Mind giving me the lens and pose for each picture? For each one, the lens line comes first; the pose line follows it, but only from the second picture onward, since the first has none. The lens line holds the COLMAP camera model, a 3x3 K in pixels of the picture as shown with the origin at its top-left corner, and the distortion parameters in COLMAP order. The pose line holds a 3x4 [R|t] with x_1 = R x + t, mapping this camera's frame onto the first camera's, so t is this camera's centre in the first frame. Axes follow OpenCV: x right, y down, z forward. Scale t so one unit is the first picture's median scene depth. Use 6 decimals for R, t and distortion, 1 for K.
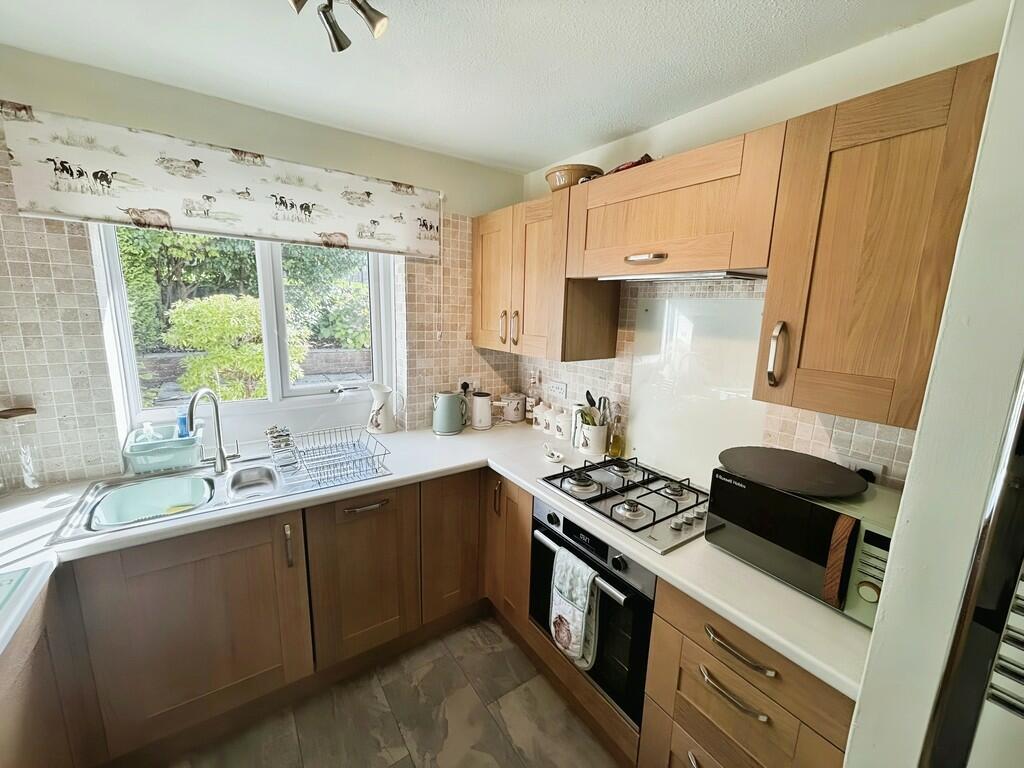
lens RADIAL K [[402.1, 0, 511.8], [0, 402.1, 410.8], [0, 0, 1]] dist [0.000504, -0.000457]
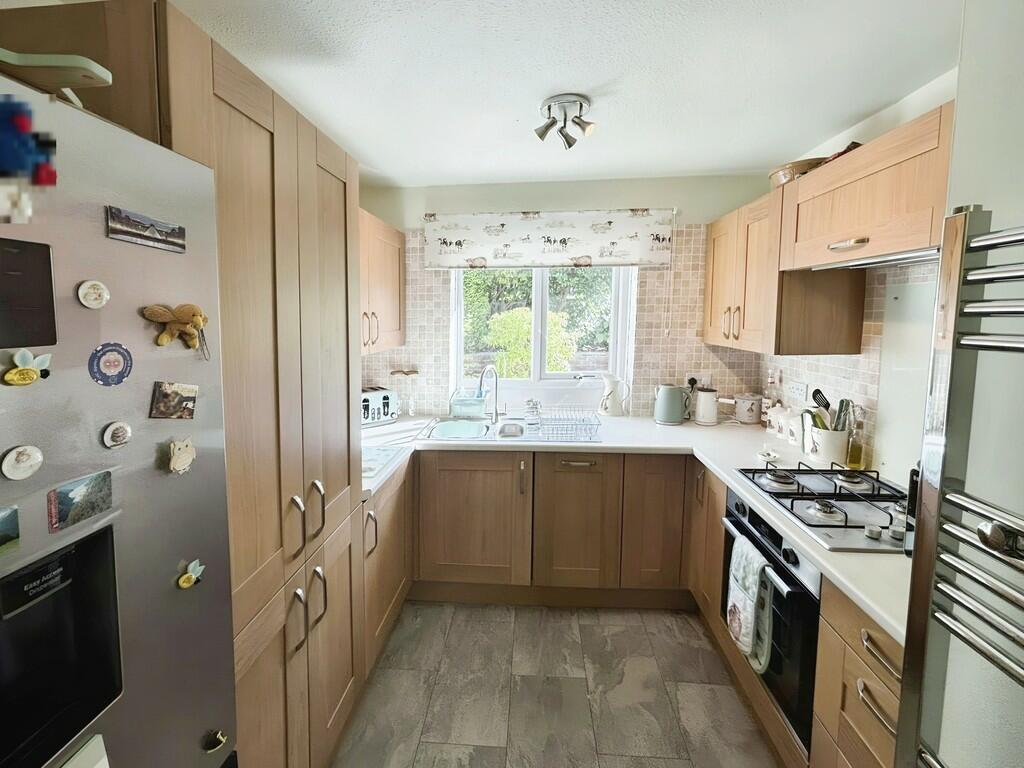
lens RADIAL K [[414.2, 0, 512.0], [0, 414.2, 384.0], [0, 0, 1]] dist [-0.002189, -0.000290]
pose [[0.787191, 0.062767, -0.613506, 0.233149], [-0.116767, 0.991982, -0.048335, 0.068337], [0.605553, 0.109686, 0.788209, -0.166869]]
